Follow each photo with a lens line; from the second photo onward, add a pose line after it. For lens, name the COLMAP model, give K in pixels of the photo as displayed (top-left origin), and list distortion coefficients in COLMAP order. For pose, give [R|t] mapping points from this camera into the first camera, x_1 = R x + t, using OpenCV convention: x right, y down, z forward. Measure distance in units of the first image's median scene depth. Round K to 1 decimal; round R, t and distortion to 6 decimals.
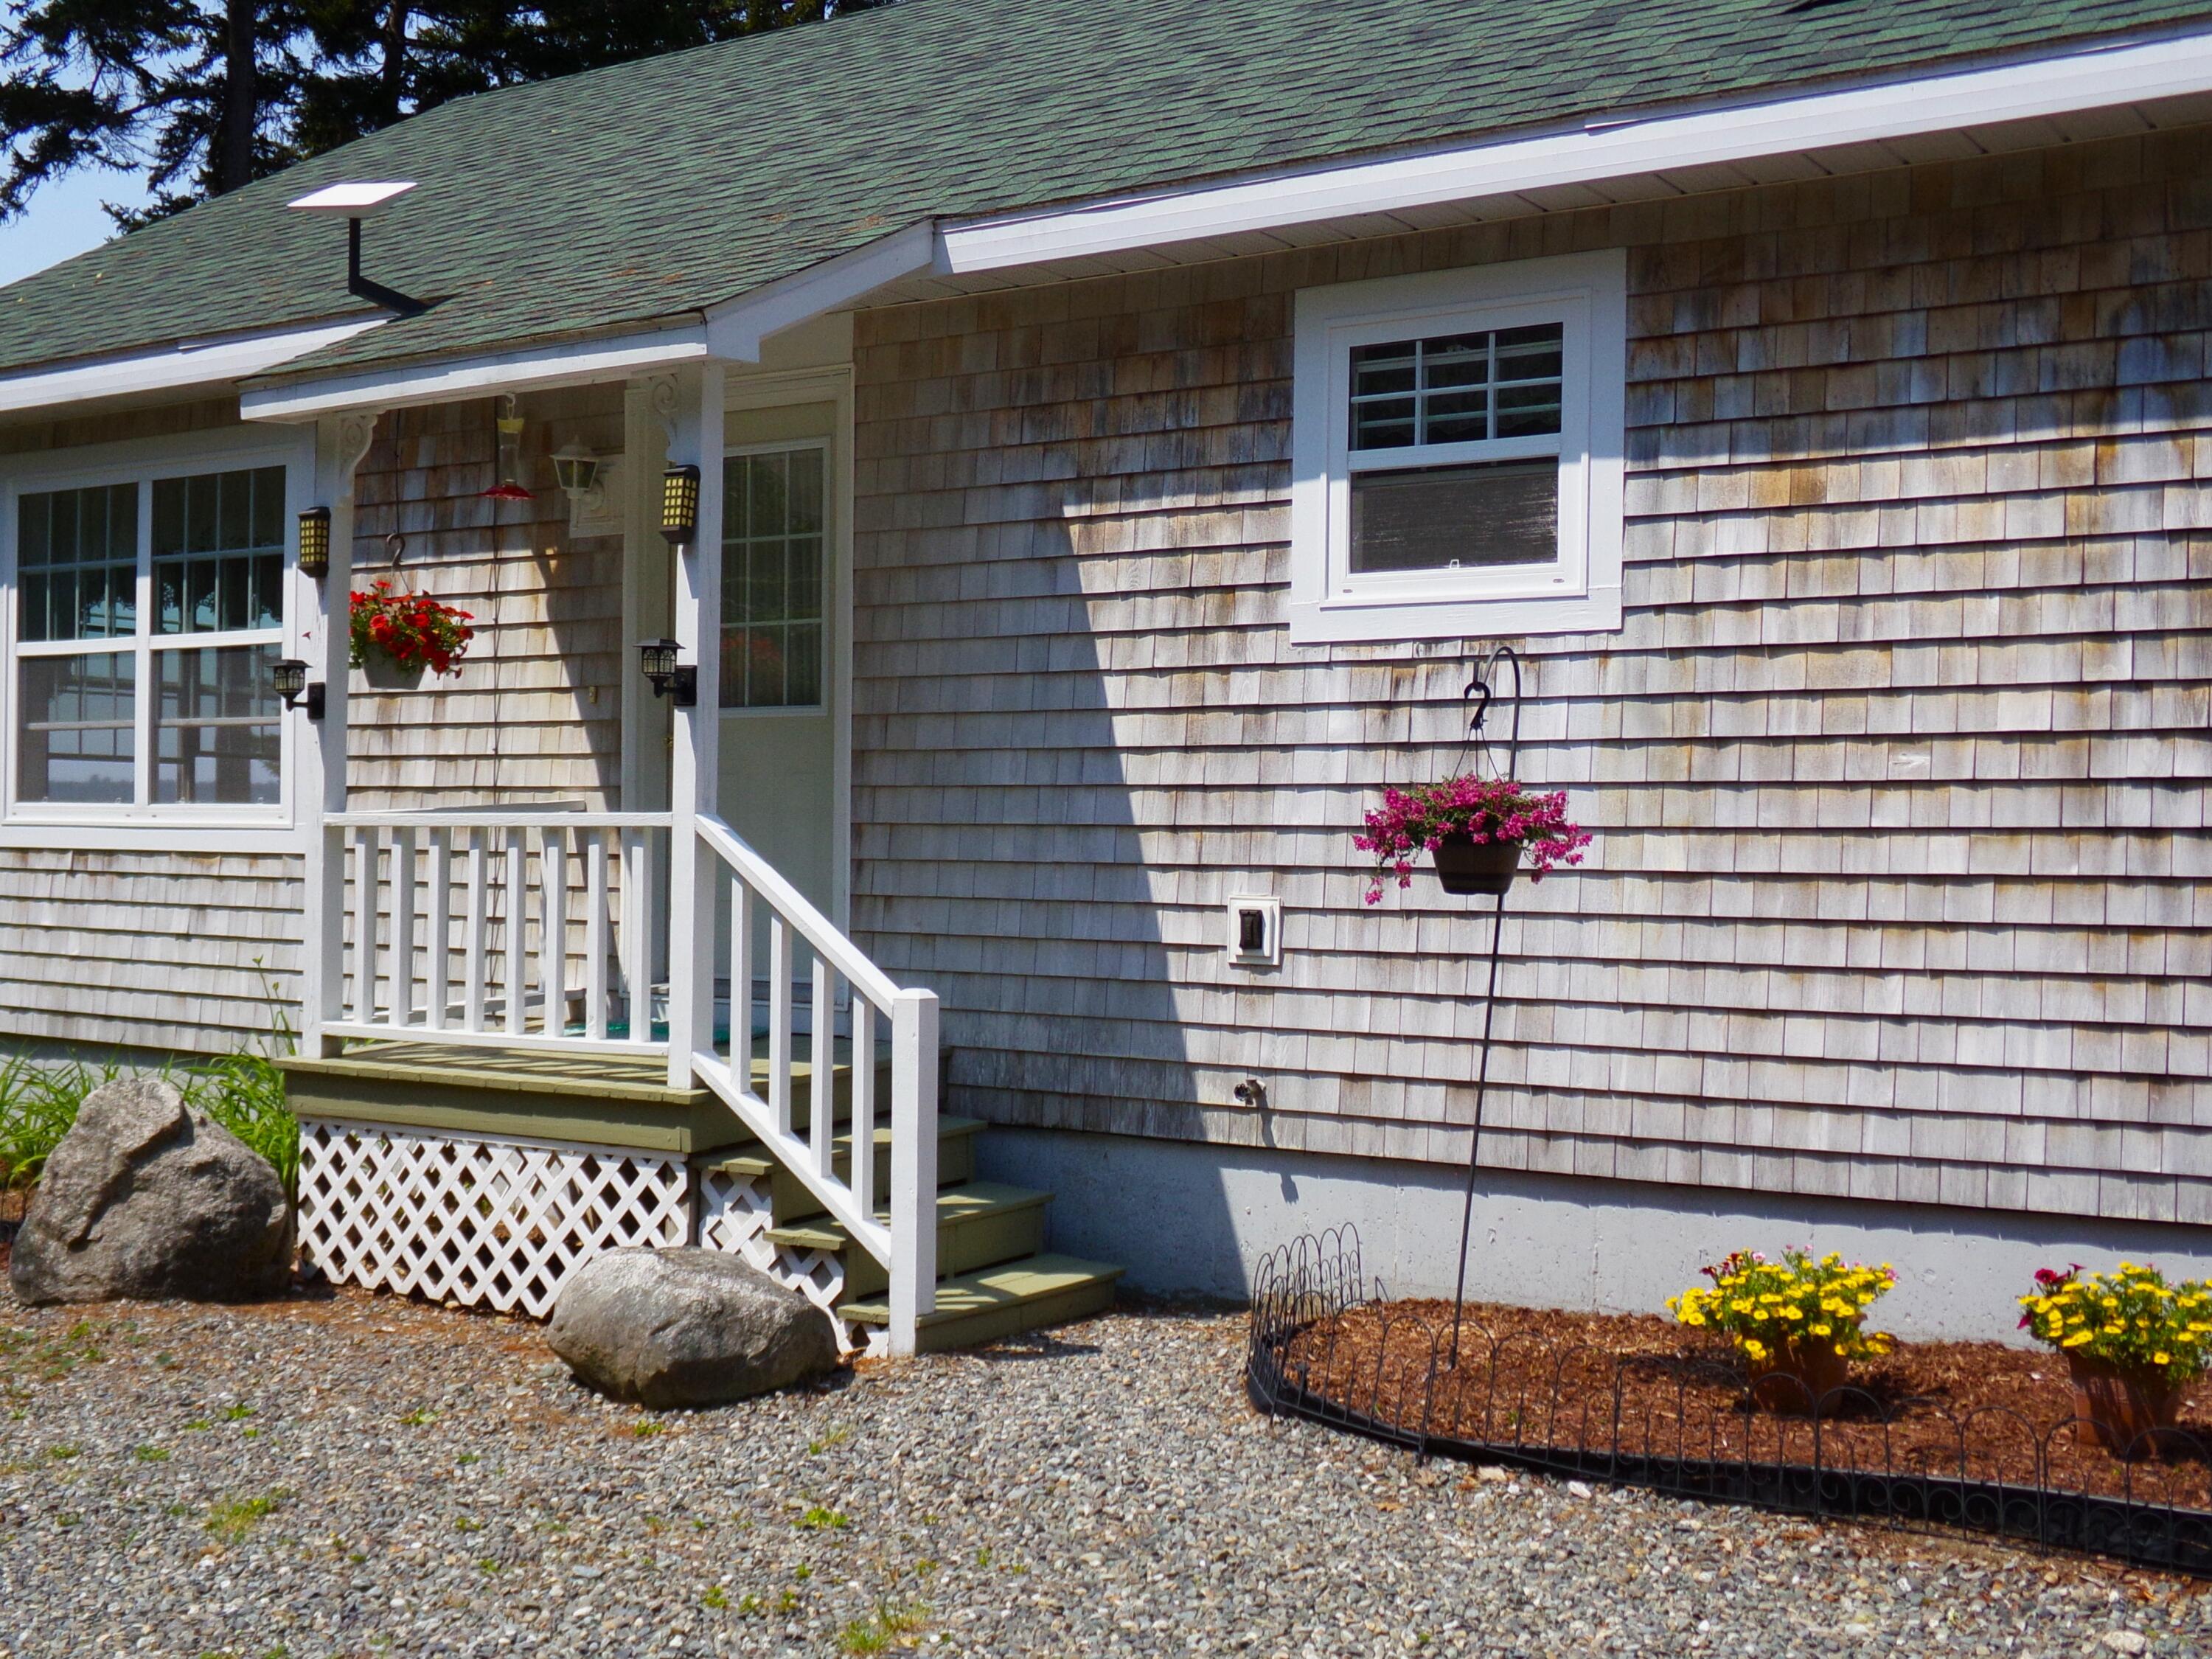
lens RADIAL K [[2535.2, 0, 1105.5], [0, 2535.2, 865.0], [0, 0, 1]] dist [-0.020518, -0.031080]
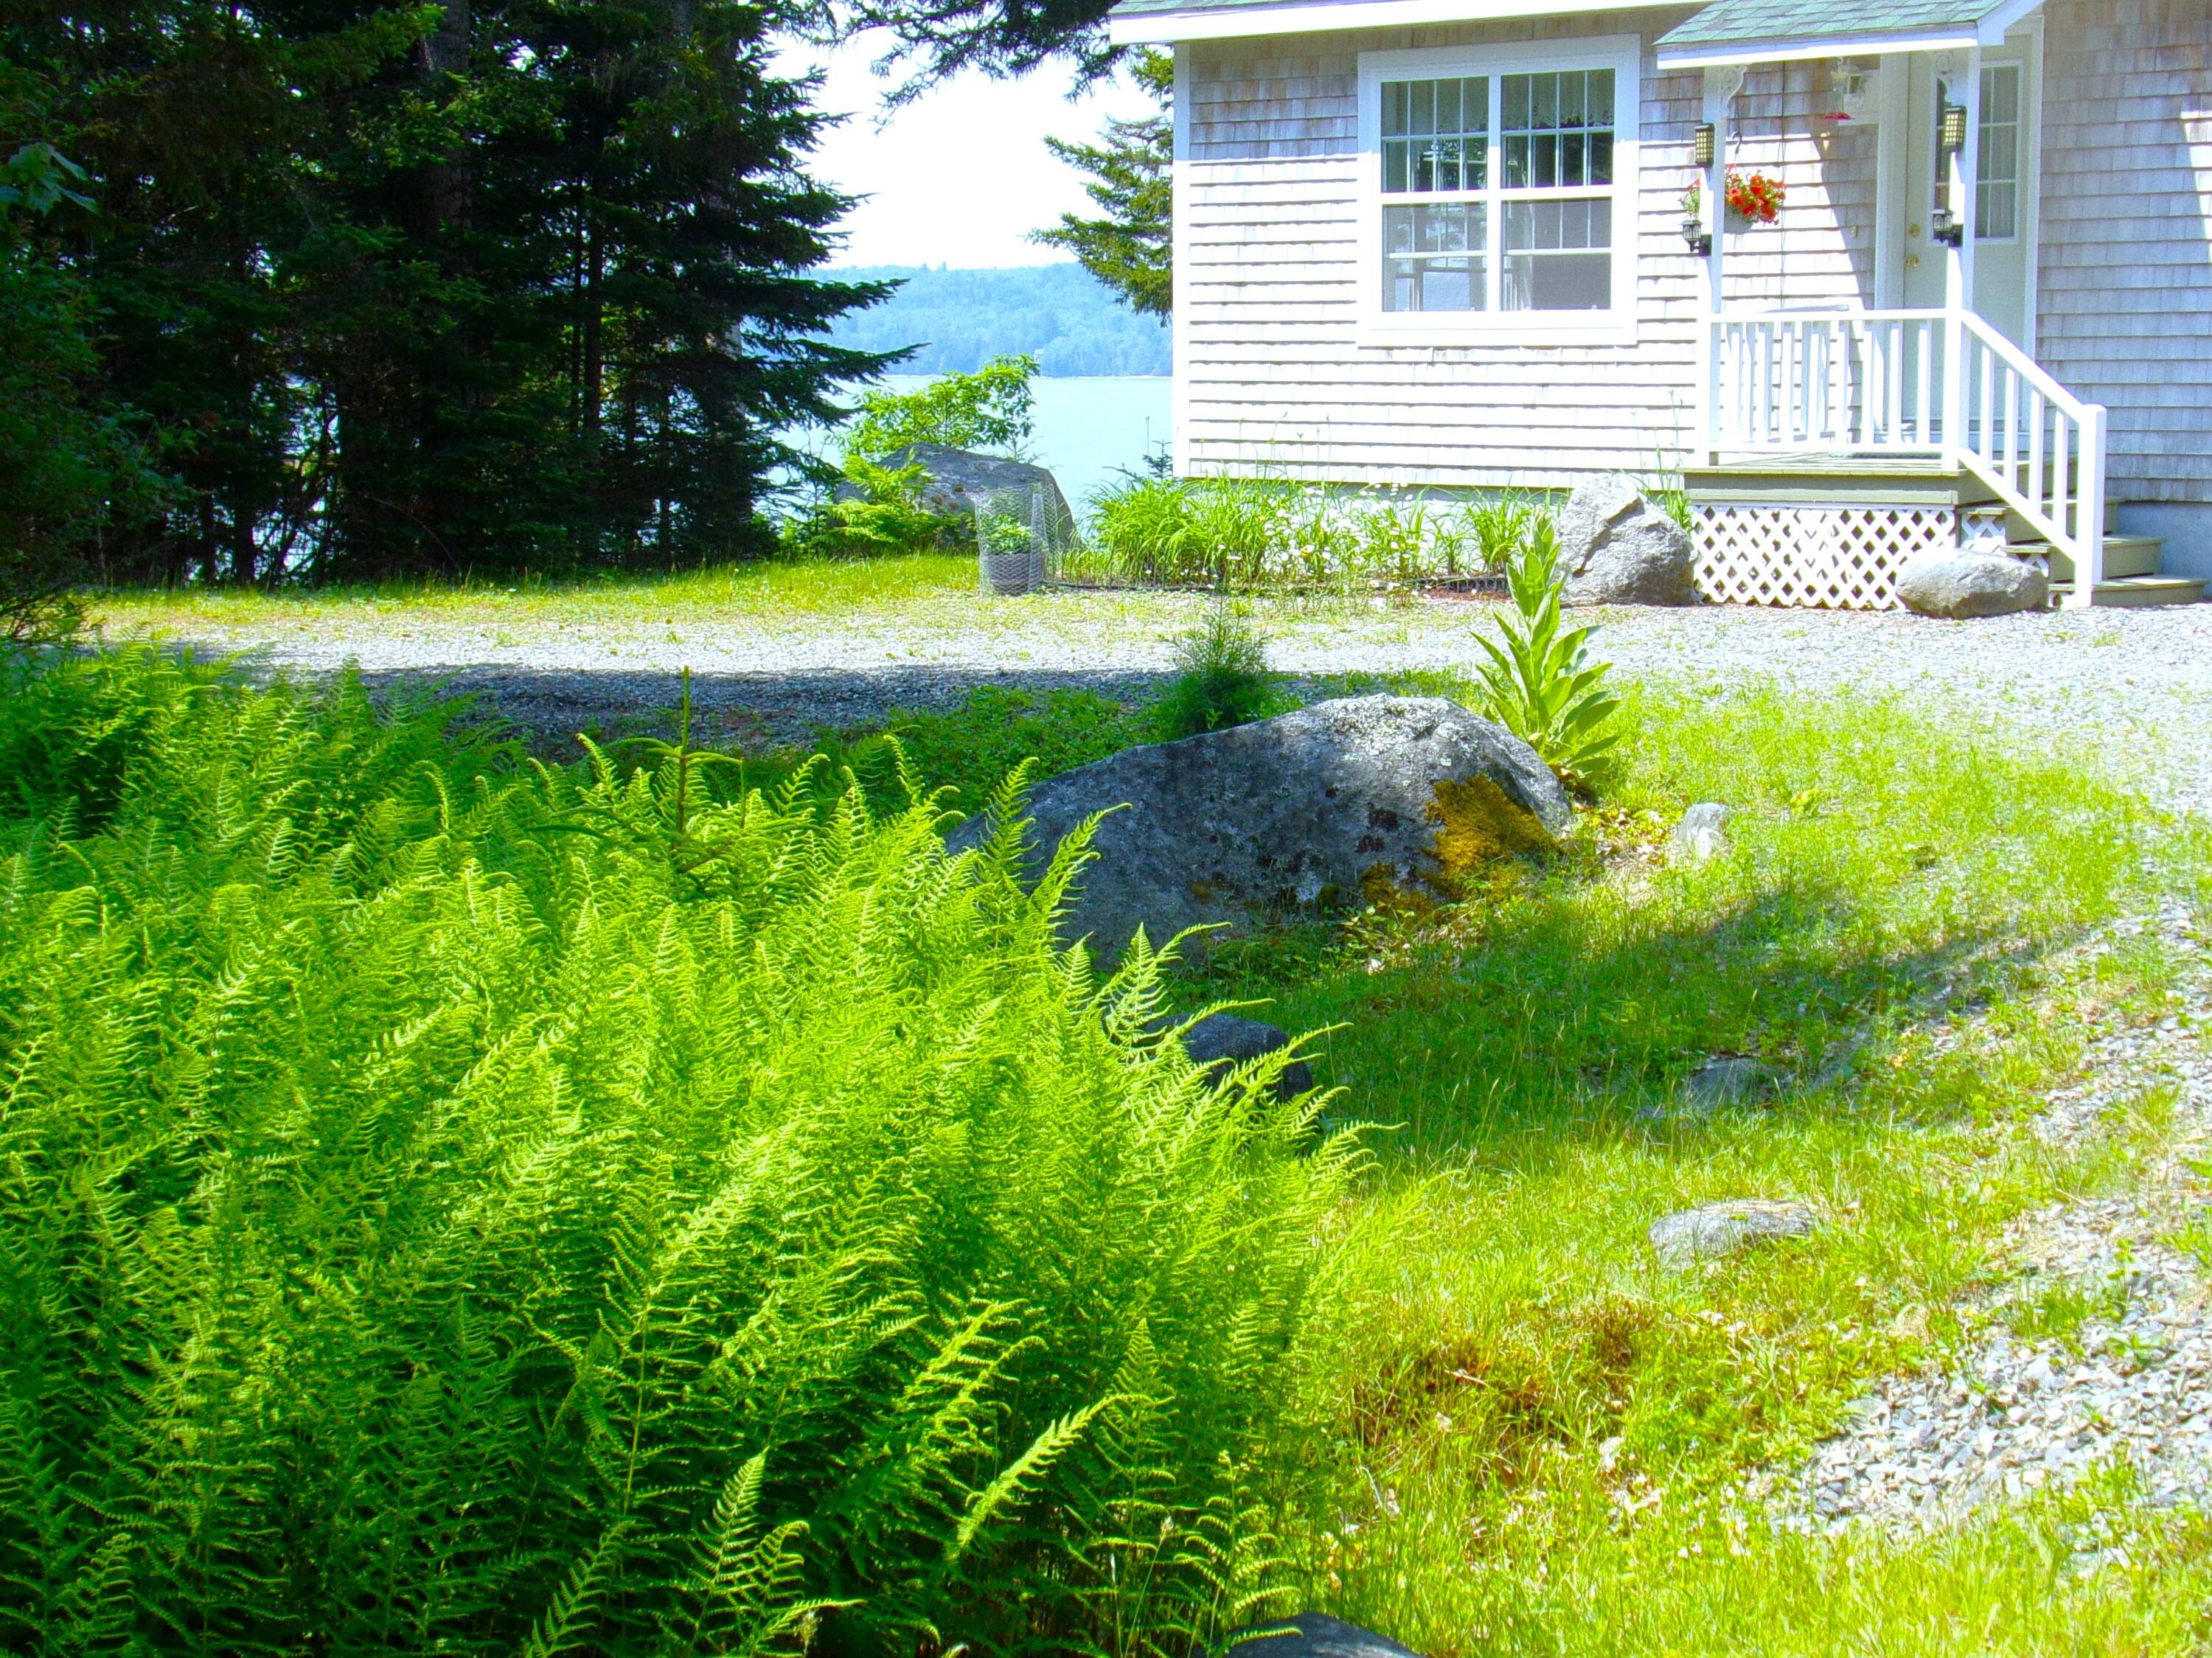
lens RADIAL K [[4432.7, 0, 1106.6], [0, 4432.7, 1043.7], [0, 0, 1]] dist [-0.002974, 0.235543]
pose [[0.971464, 0.018751, -0.236446, -0.001222], [0.015354, 0.989808, 0.141578, 0.035030], [0.236691, -0.141168, 0.961275, -1.970682]]
